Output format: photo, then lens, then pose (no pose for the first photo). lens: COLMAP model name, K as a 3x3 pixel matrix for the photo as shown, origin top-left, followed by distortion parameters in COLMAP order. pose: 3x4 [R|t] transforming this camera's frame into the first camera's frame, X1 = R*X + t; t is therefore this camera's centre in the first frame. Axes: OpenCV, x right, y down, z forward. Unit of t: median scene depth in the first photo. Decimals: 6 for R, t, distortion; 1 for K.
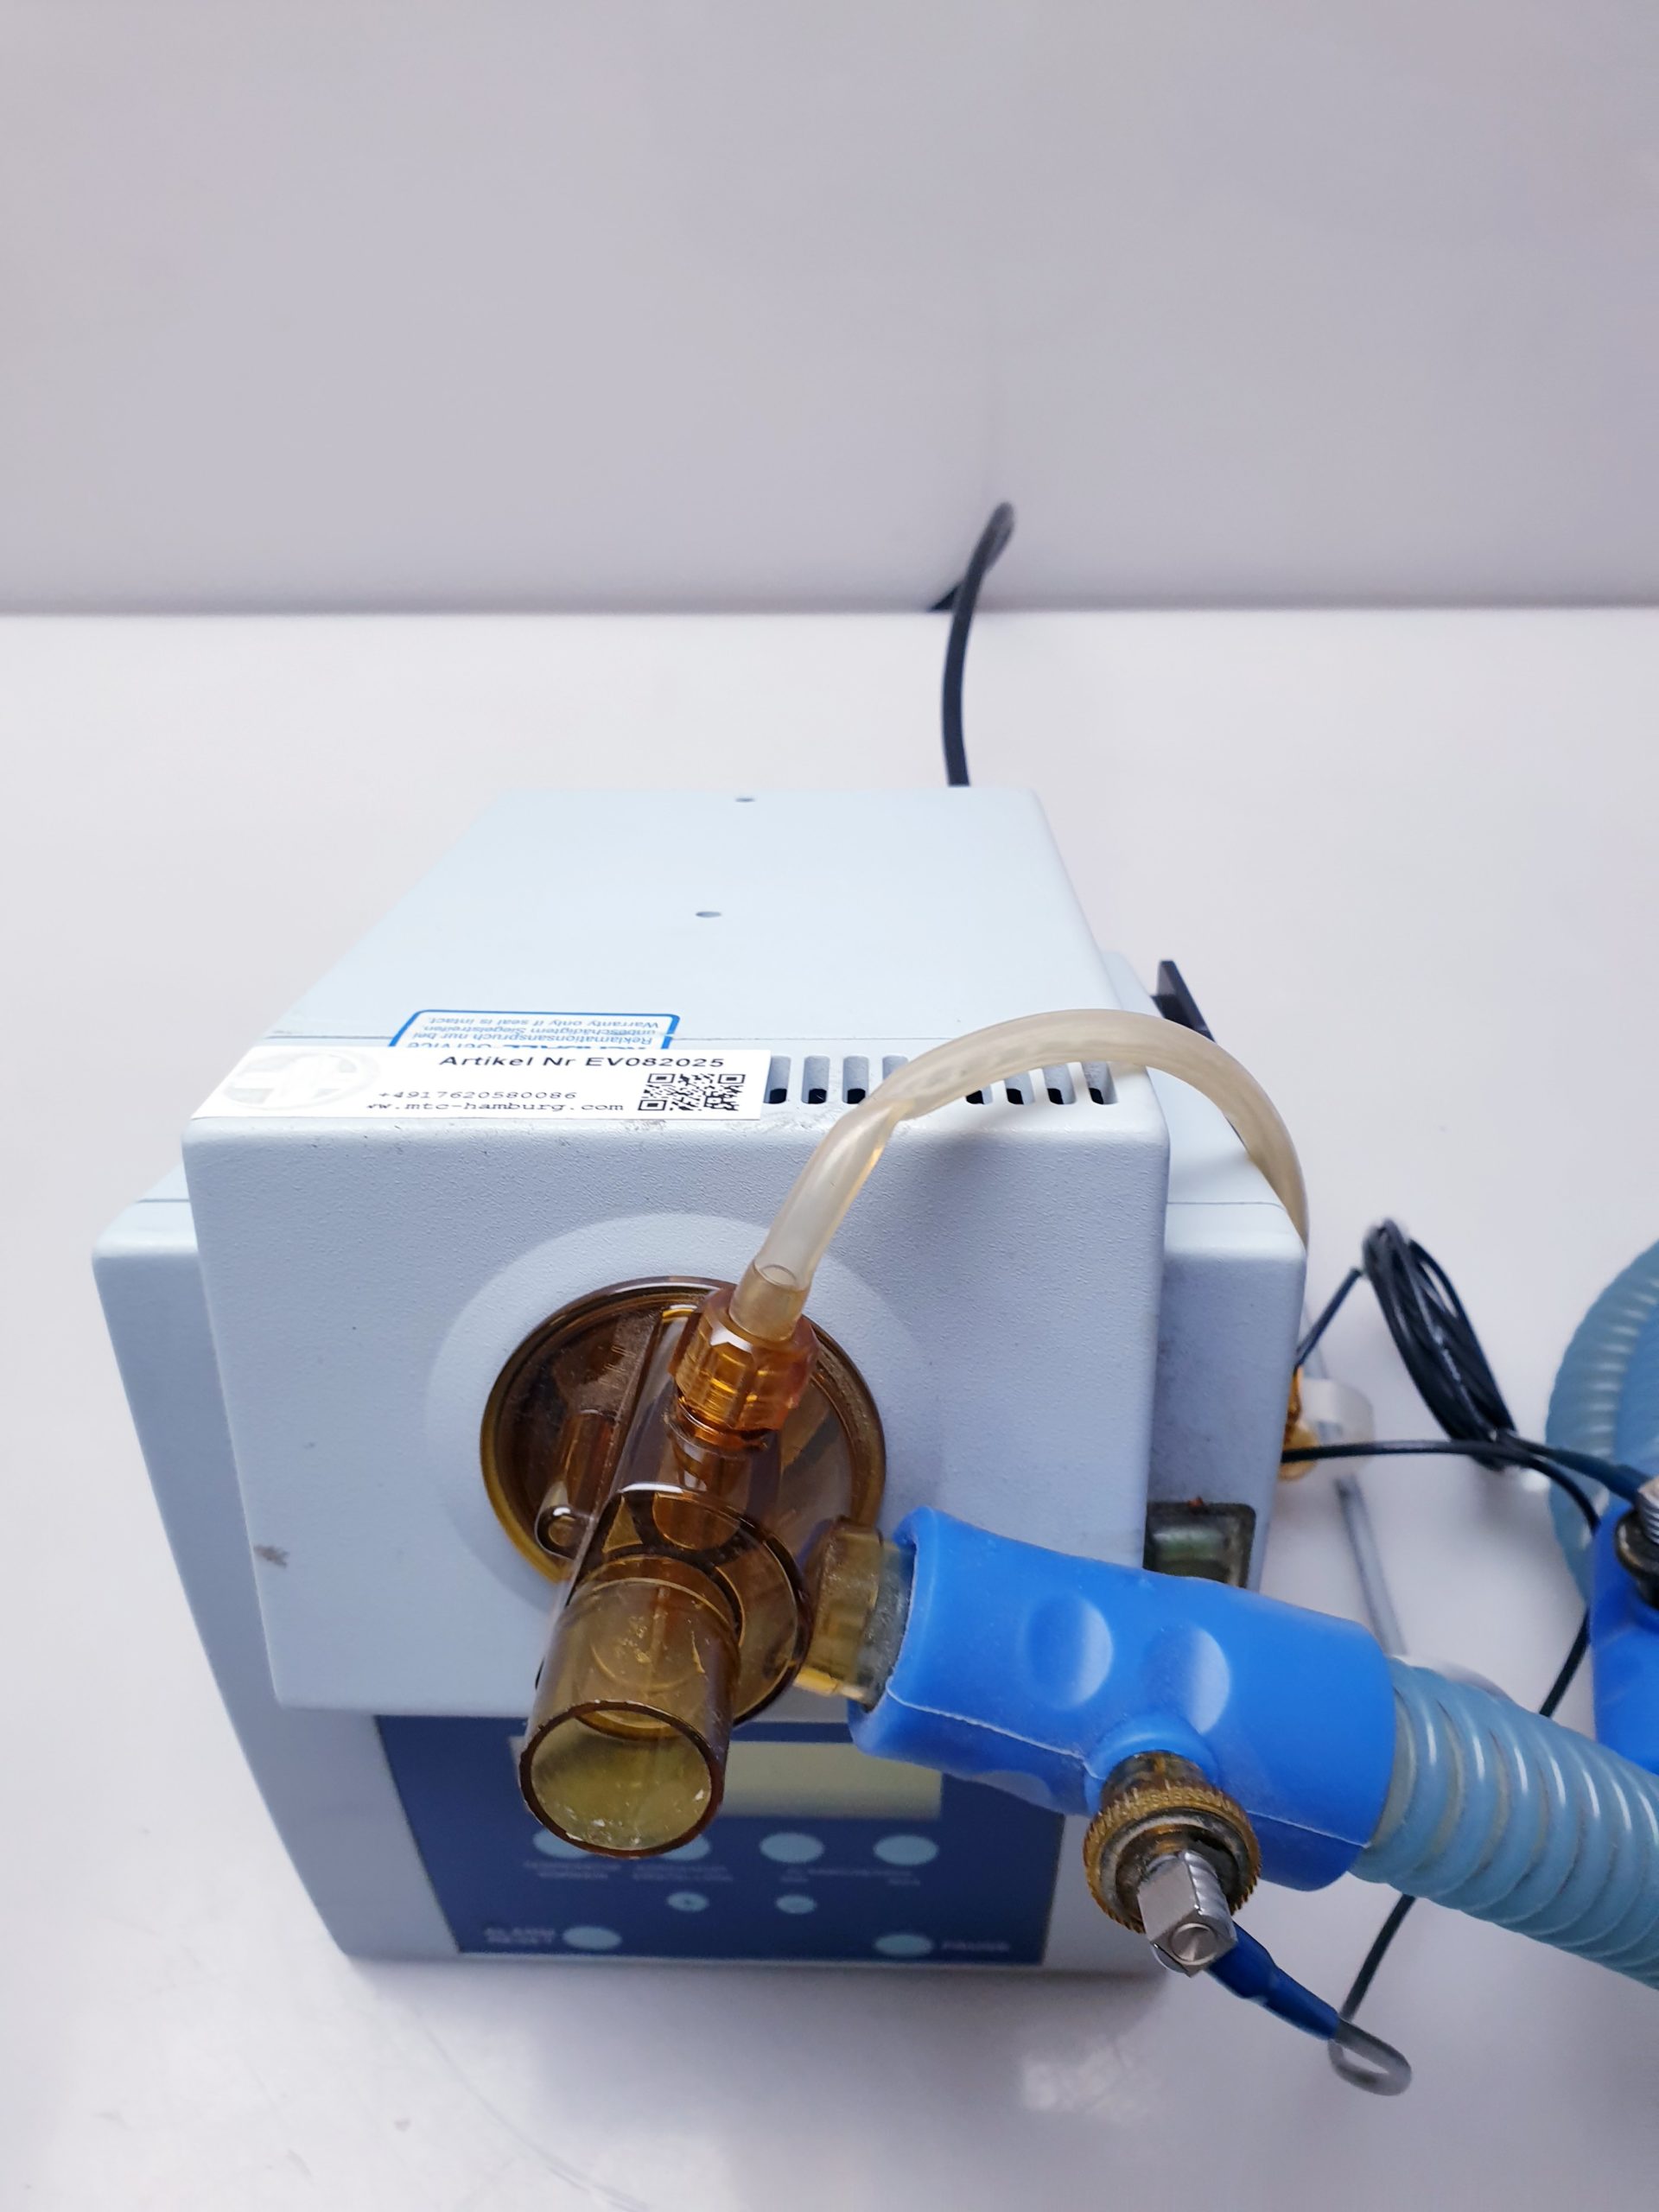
lens RADIAL K [[1747.0, 0, 829.5], [0, 1747.0, 1106.0], [0, 0, 1]] dist [0.107412, -0.305159]
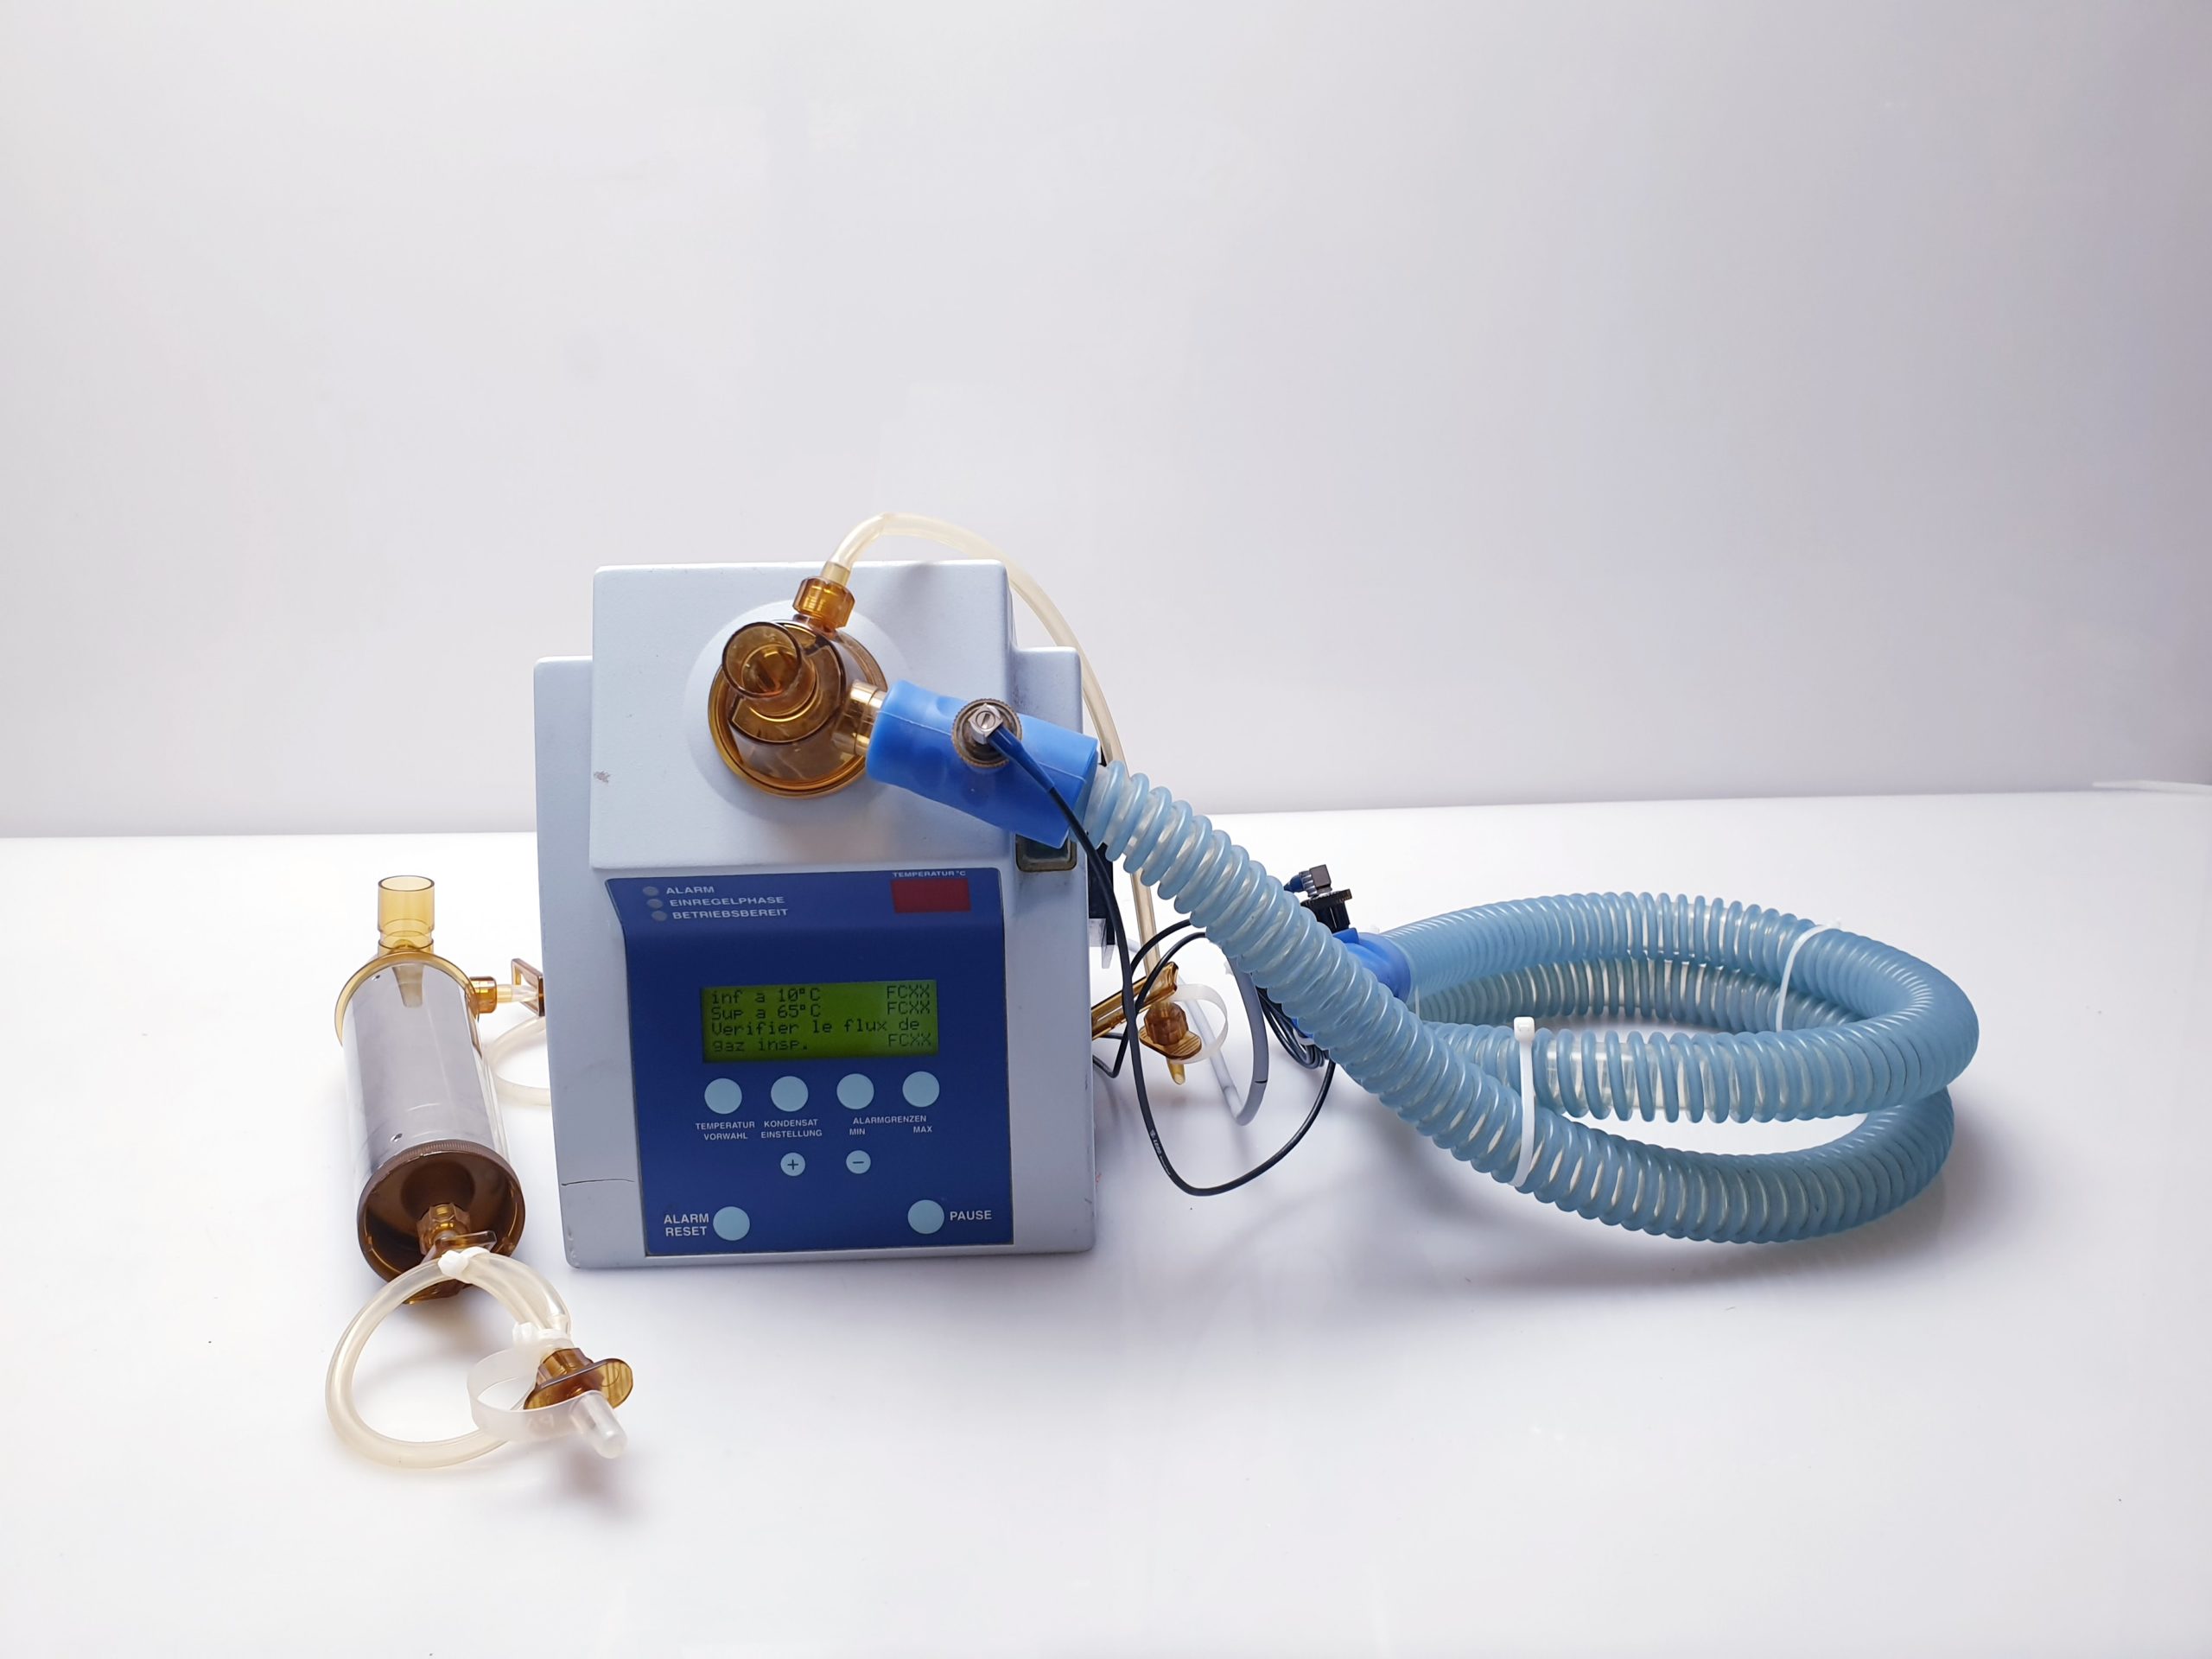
lens RADIAL K [[1736.8, 0, 1077.1], [0, 1736.8, 754.8], [0, 0, 1]] dist [0.119566, -0.308380]
pose [[0.999122, -0.017765, 0.037954, 0.196376], [0.035286, 0.845191, -0.533299, 1.515845], [-0.022604, 0.534170, 0.845075, -0.907318]]
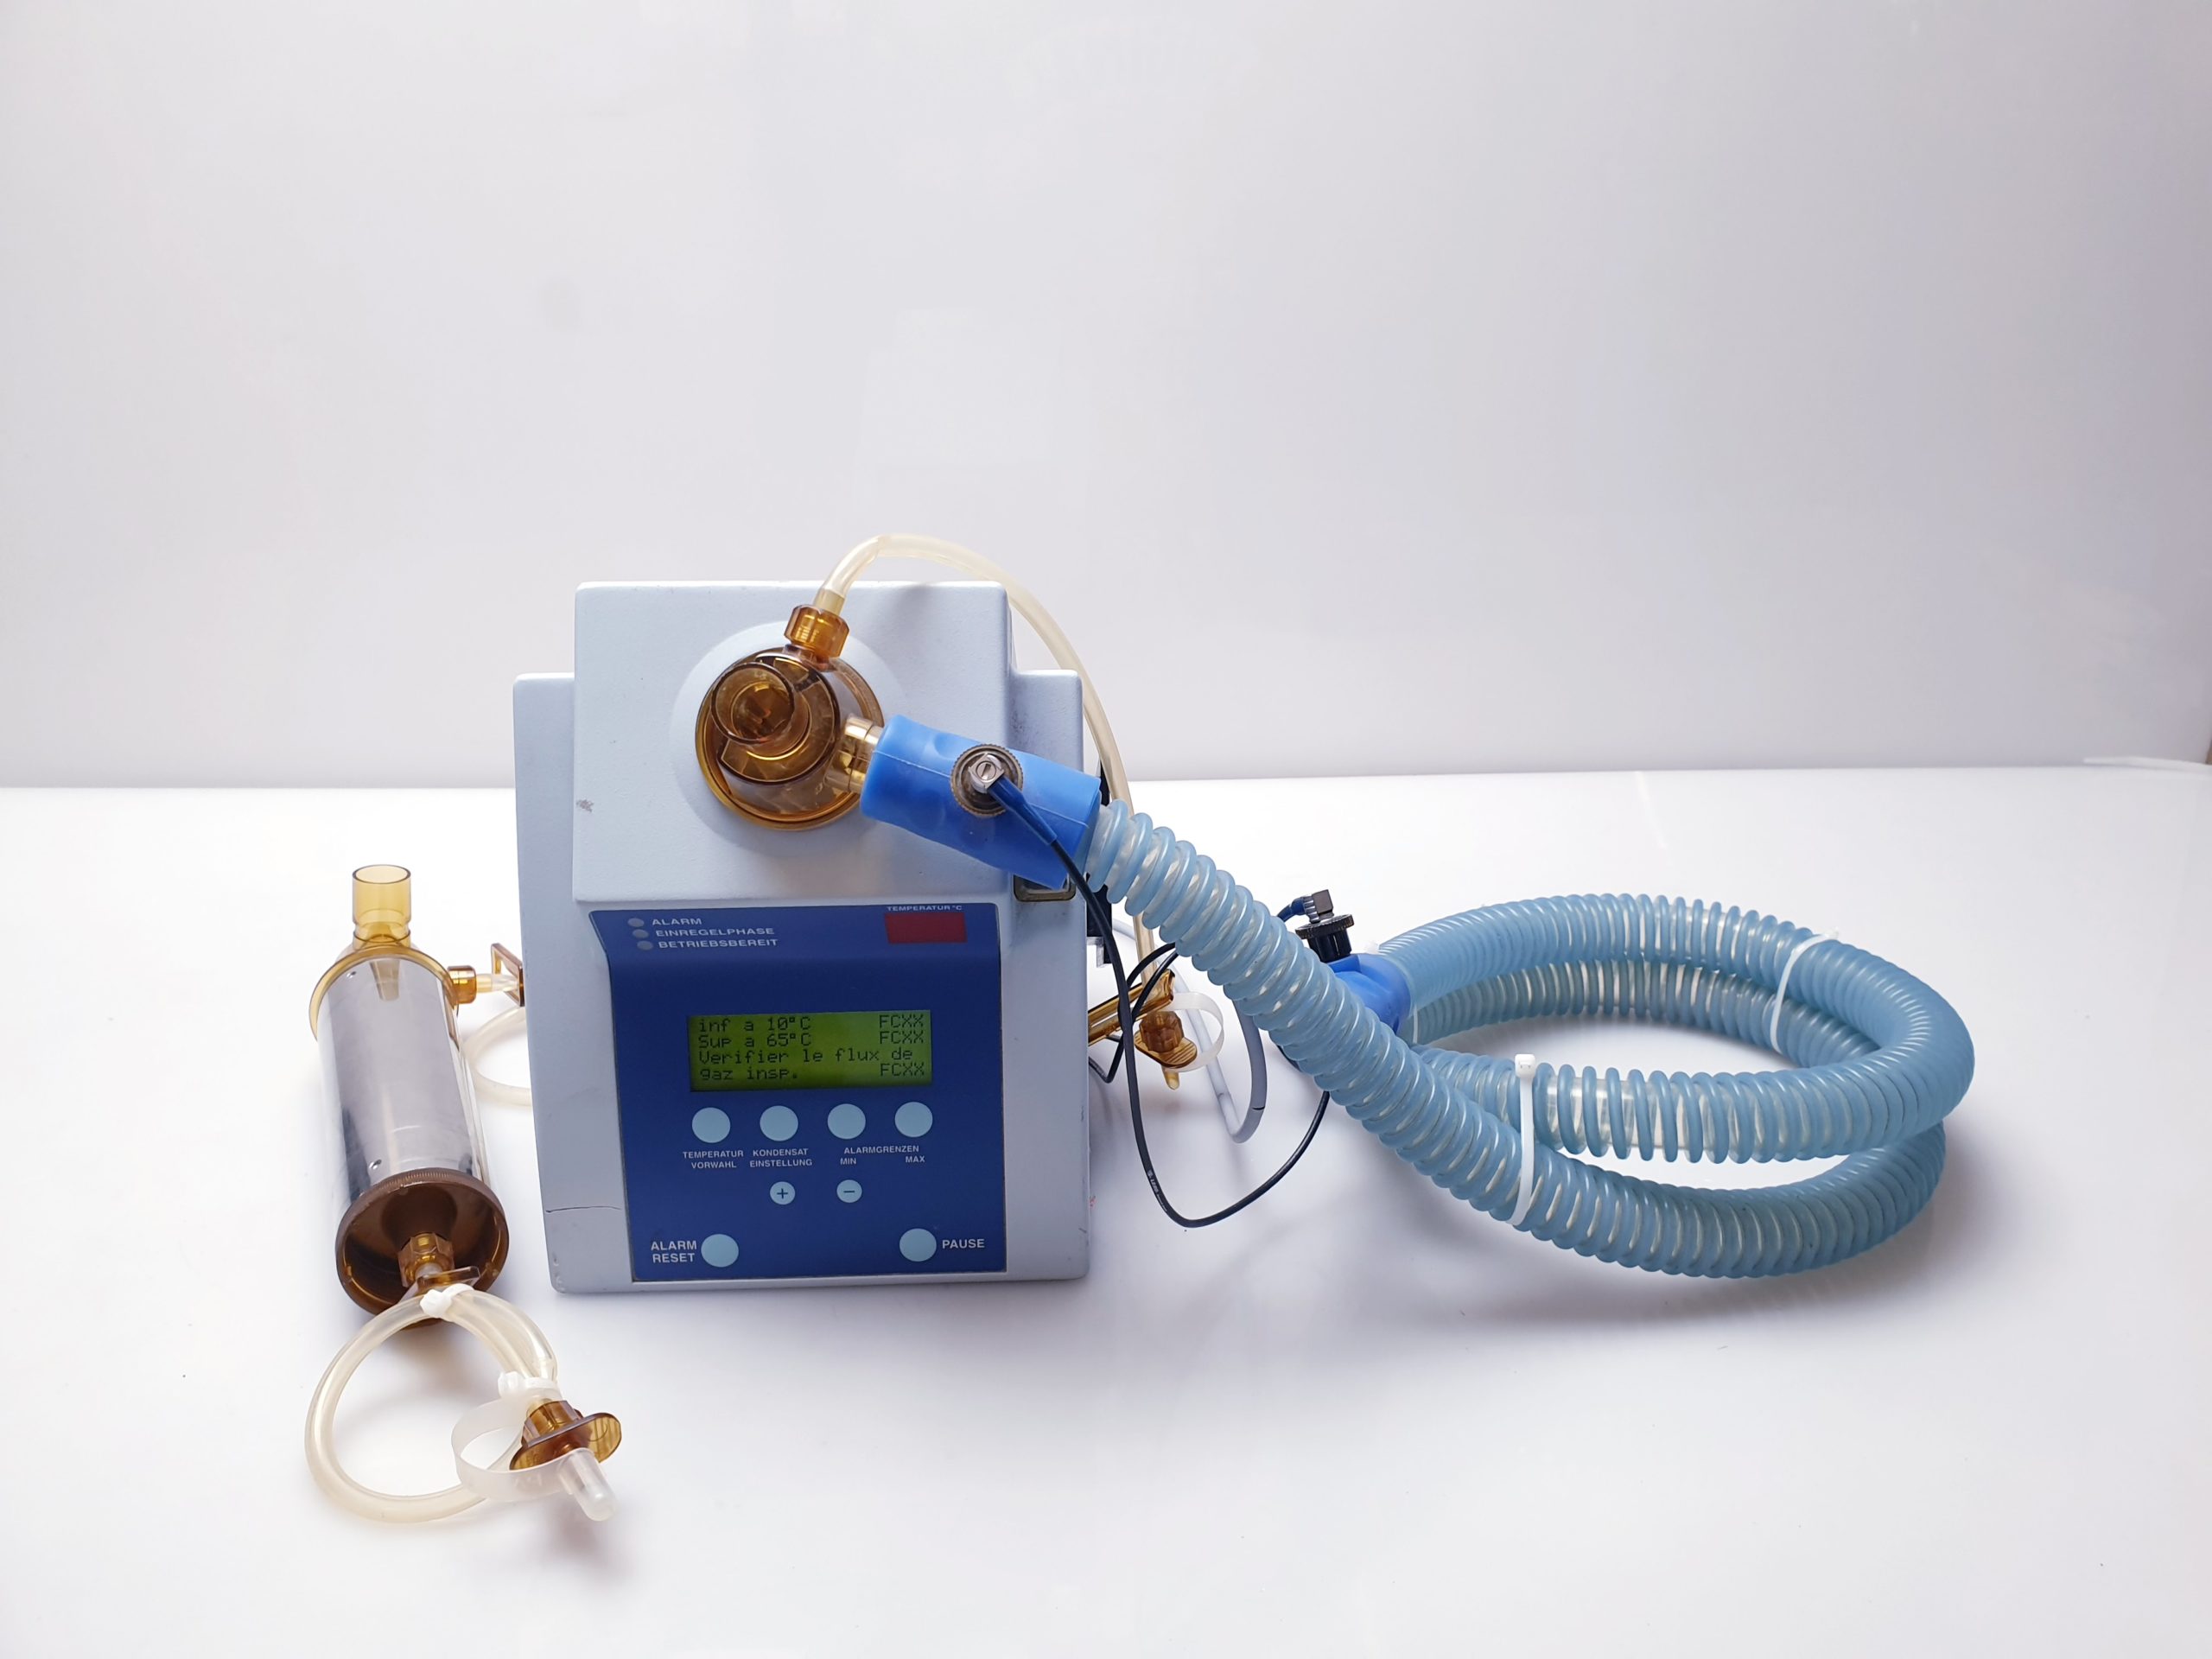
lens RADIAL K [[1747.0, 0, 1109.9], [0, 1747.0, 761.4], [0, 0, 1]] dist [0.107412, -0.305159]
pose [[0.997869, -0.008363, 0.064705, 0.179200], [0.038397, 0.877087, -0.478794, 1.334000], [-0.052747, 0.480259, 0.875539, -0.949738]]
